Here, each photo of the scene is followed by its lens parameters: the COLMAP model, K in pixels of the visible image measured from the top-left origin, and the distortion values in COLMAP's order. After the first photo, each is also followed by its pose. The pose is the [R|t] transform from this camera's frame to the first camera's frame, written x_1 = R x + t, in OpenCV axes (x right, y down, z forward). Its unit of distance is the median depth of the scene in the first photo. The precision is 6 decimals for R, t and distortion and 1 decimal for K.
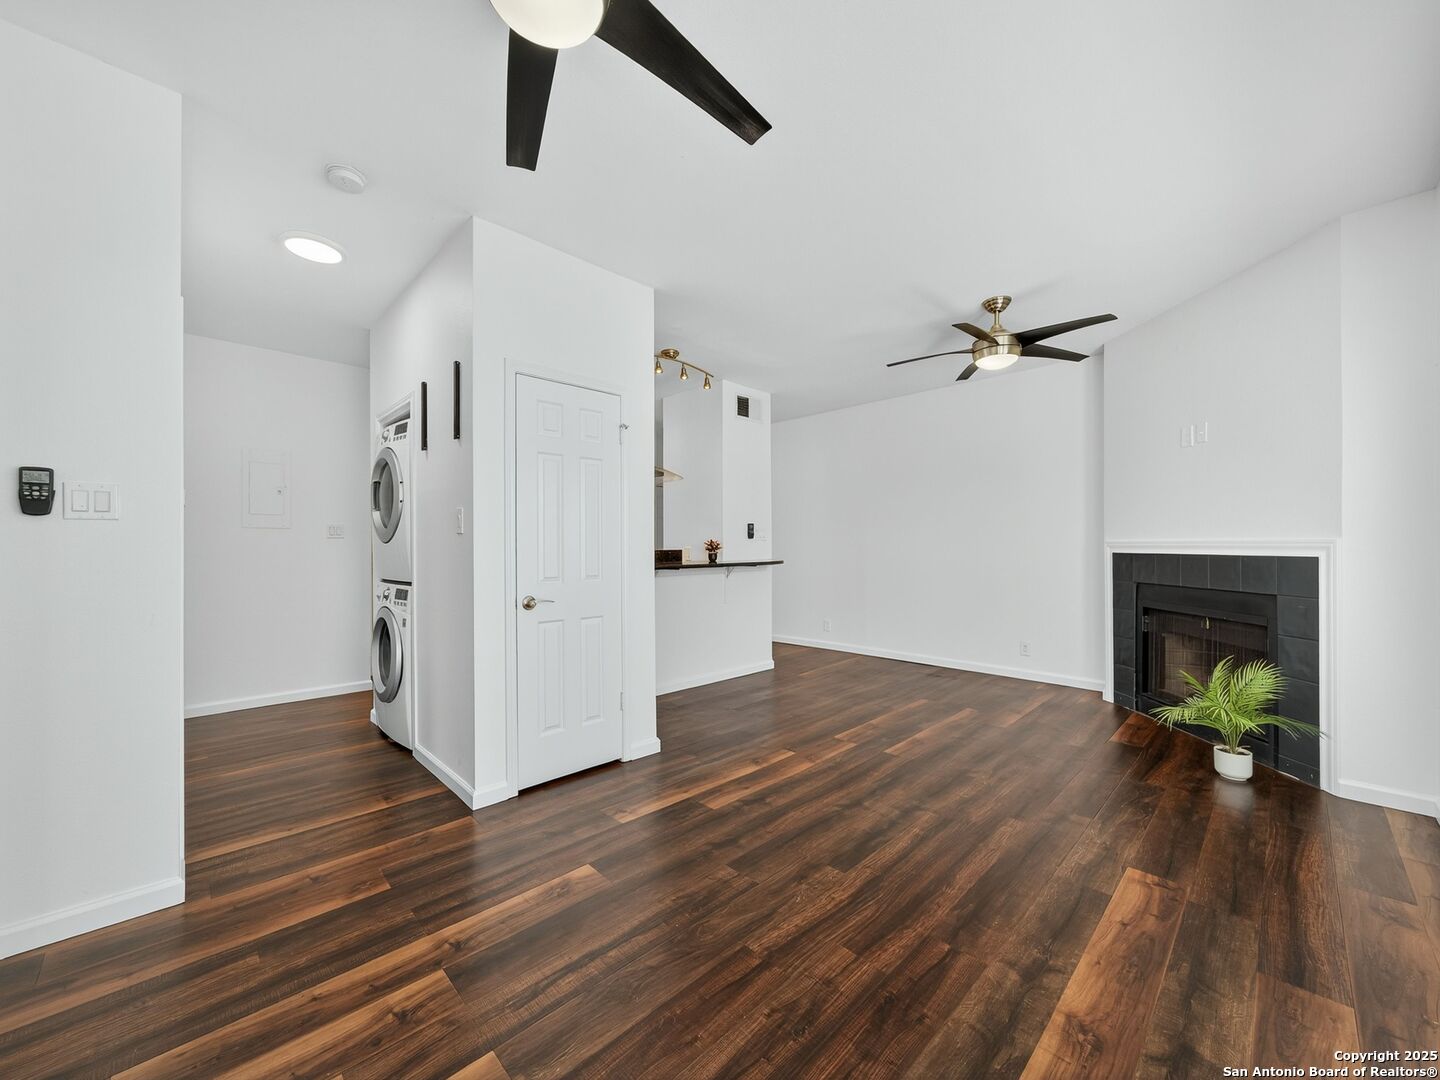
lens RADIAL K [[567.3, 0, 730.4], [0, 567.3, 550.7], [0, 0, 1]] dist [-0.010777, -0.000013]
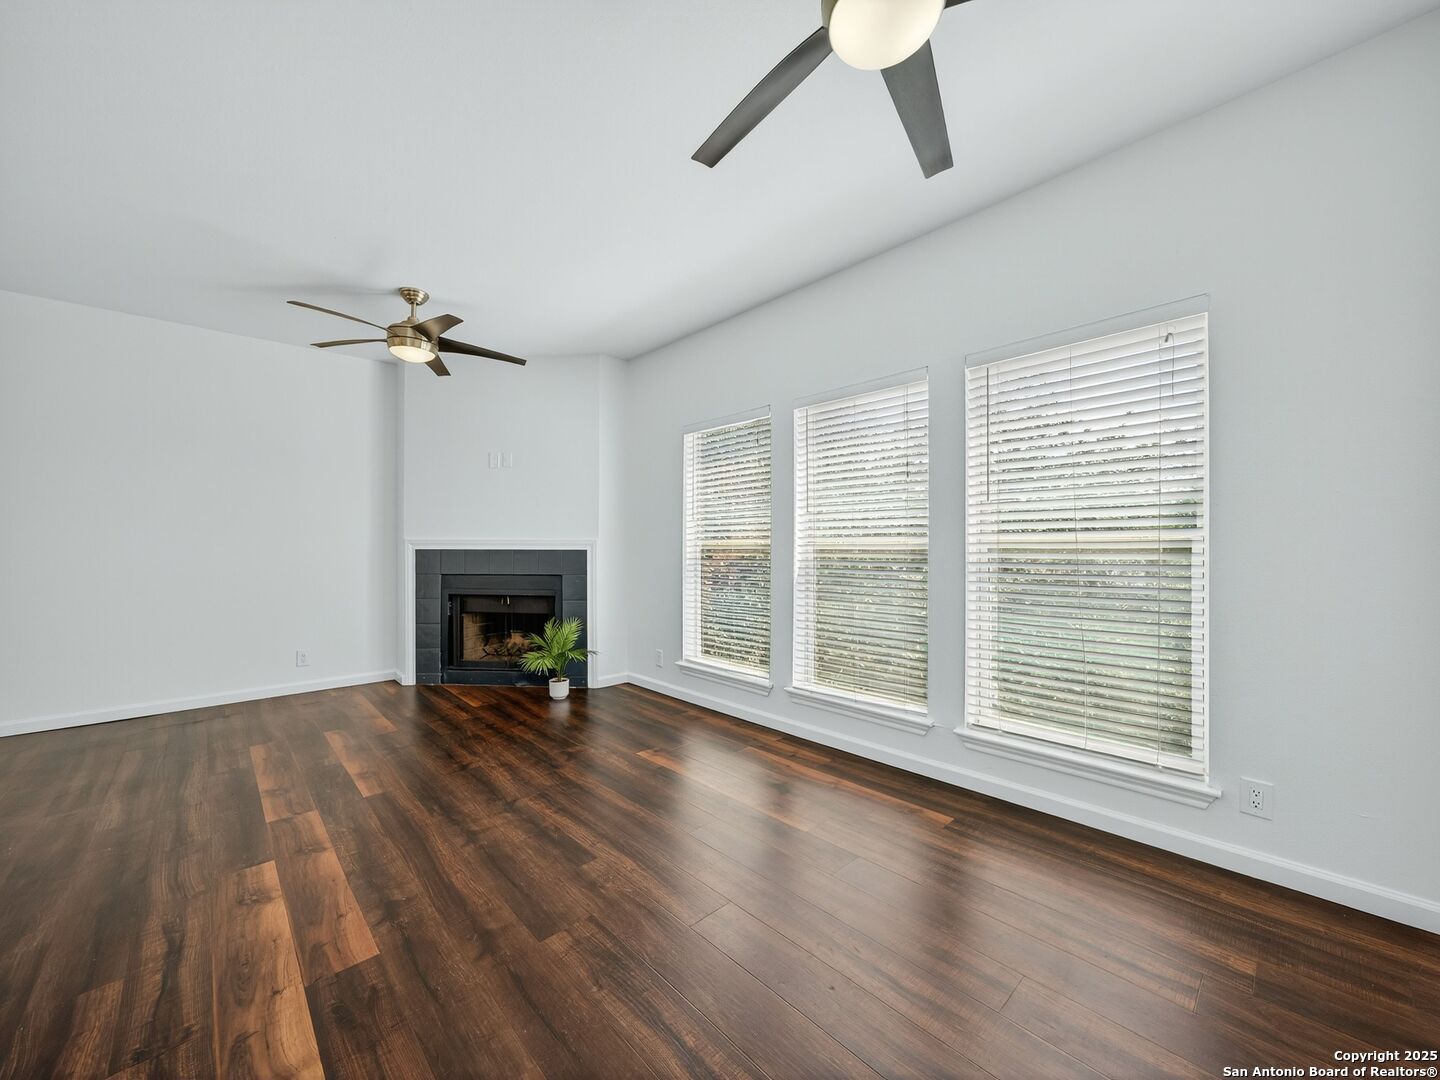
lens RADIAL K [[559.8, 0, 719.7], [0, 559.8, 546.8], [0, 0, 1]] dist [0.000395, 0.000471]
pose [[0.019752, -0.002929, 0.999801, -0.544392], [0.009744, 0.999949, 0.002737, 0.002099], [-0.999757, 0.009688, 0.019780, 0.504269]]
